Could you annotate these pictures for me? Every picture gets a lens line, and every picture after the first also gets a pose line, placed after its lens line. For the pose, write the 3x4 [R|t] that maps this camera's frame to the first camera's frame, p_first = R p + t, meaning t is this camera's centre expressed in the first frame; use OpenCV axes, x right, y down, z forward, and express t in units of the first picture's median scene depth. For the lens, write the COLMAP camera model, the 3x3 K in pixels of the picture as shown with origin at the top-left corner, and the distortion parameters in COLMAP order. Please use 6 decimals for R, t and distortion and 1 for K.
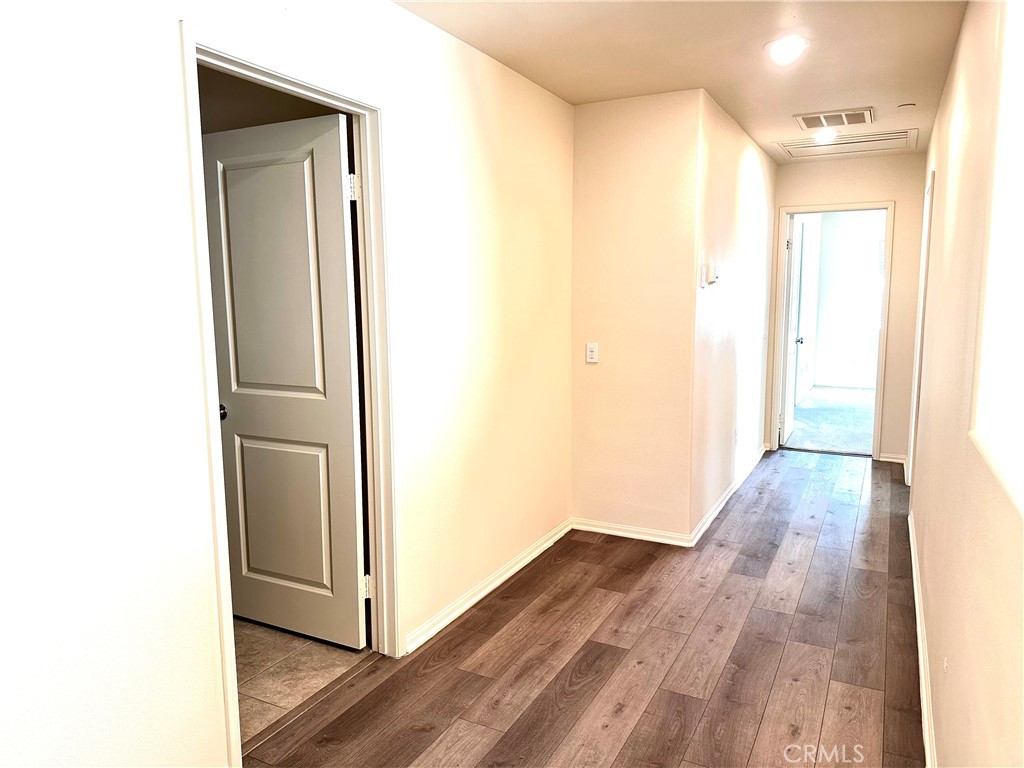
lens RADIAL K [[718.2, 0, 513.8], [0, 718.2, 392.5], [0, 0, 1]] dist [0.021557, -0.010432]
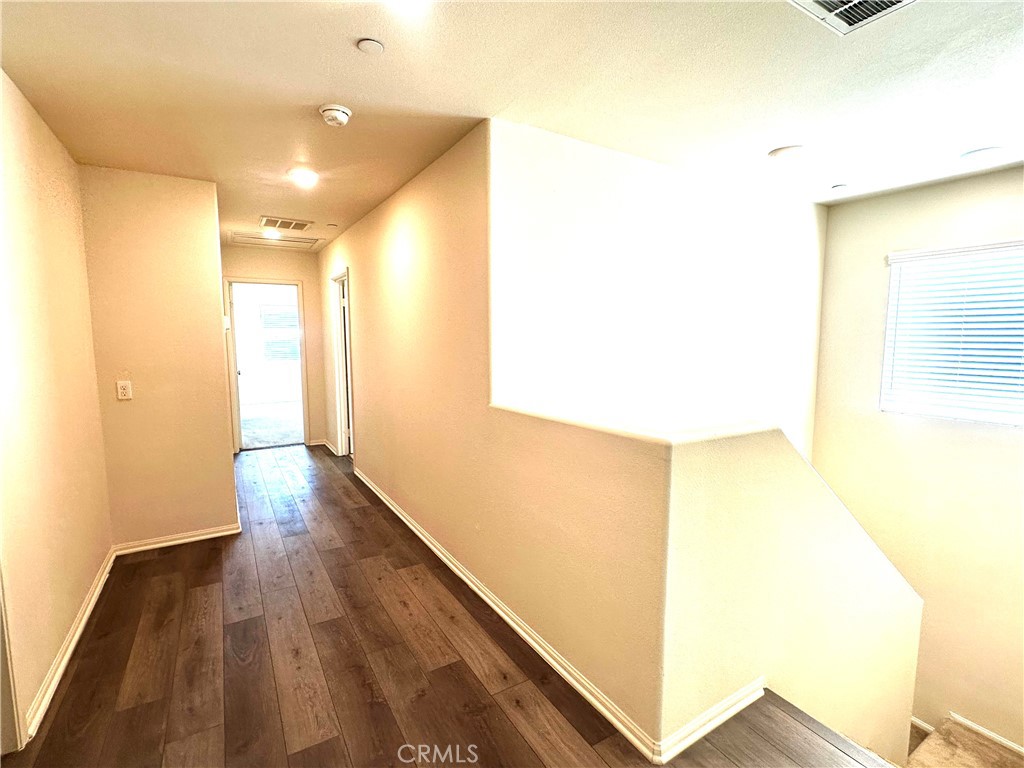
lens RADIAL K [[489.2, 0, 512.9], [0, 489.2, 375.4], [0, 0, 1]] dist [0.001172, -0.000947]
pose [[0.523764, -0.065653, 0.849330, -0.270828], [0.121984, 0.992531, 0.001498, -0.007758], [-0.843084, 0.102820, 0.527861, 0.115669]]
